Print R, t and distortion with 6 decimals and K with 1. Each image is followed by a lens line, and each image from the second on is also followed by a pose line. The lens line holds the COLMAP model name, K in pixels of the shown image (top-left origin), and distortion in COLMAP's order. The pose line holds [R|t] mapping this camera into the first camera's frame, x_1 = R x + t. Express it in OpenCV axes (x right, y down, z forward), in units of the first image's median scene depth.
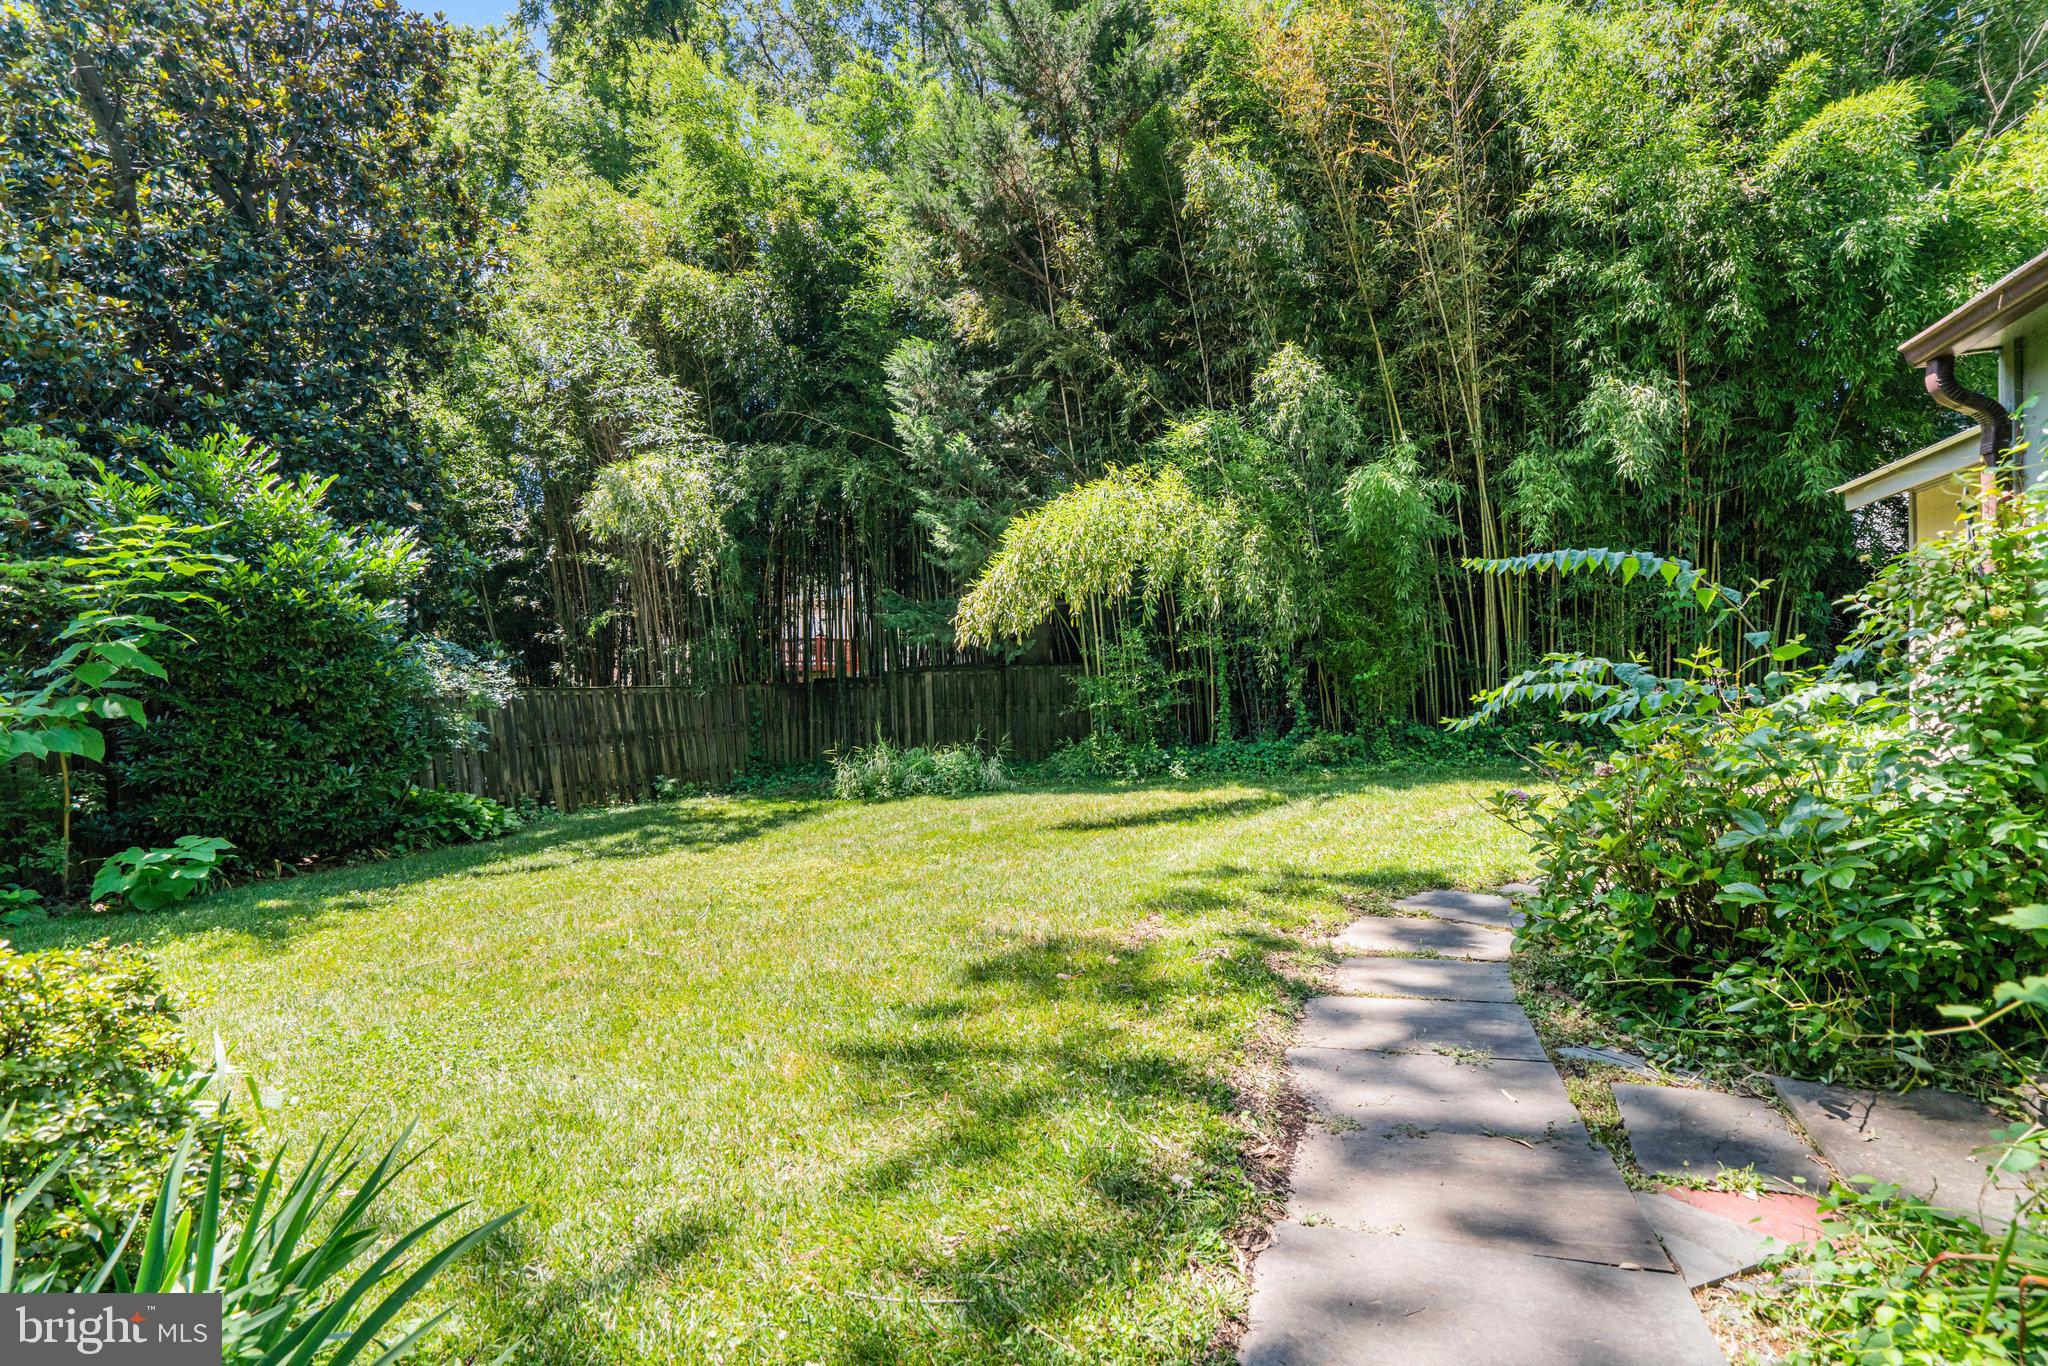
lens RADIAL K [[903.4, 0, 1024.0], [0, 903.4, 683.0], [0, 0, 1]] dist [-0.025189, 0.000283]
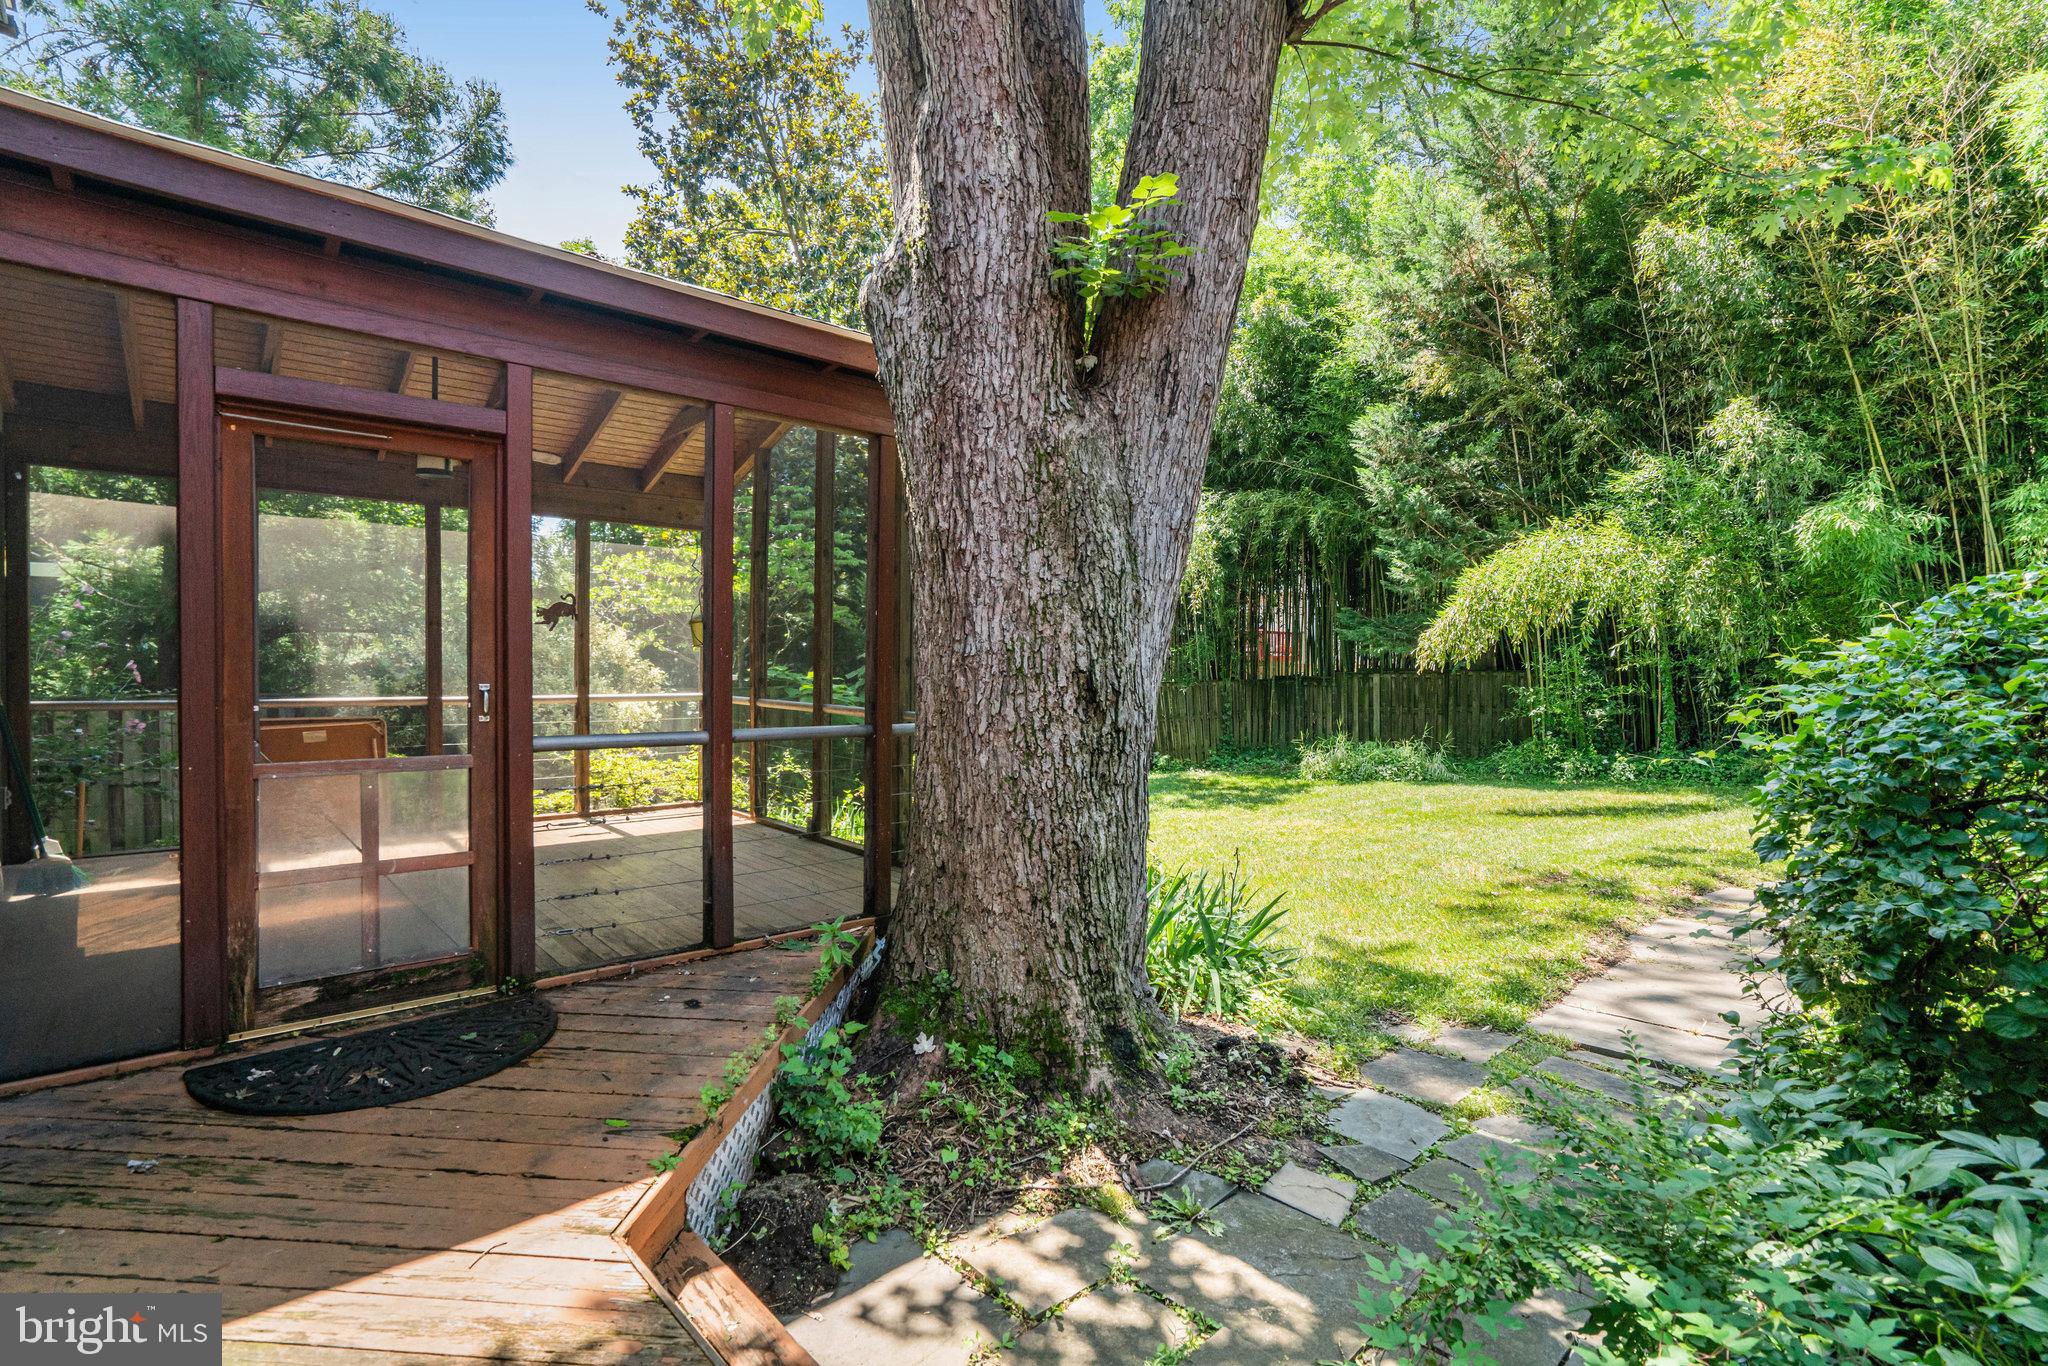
lens RADIAL K [[945.6, 0, 1024.0], [0, 945.6, 683.0], [0, 0, 1]] dist [-0.039300, 0.023273]
pose [[0.905806, 0.028520, -0.422732, -0.009056], [-0.017830, 0.999414, 0.029223, -0.038376], [0.423317, -0.018933, 0.905784, -0.370898]]
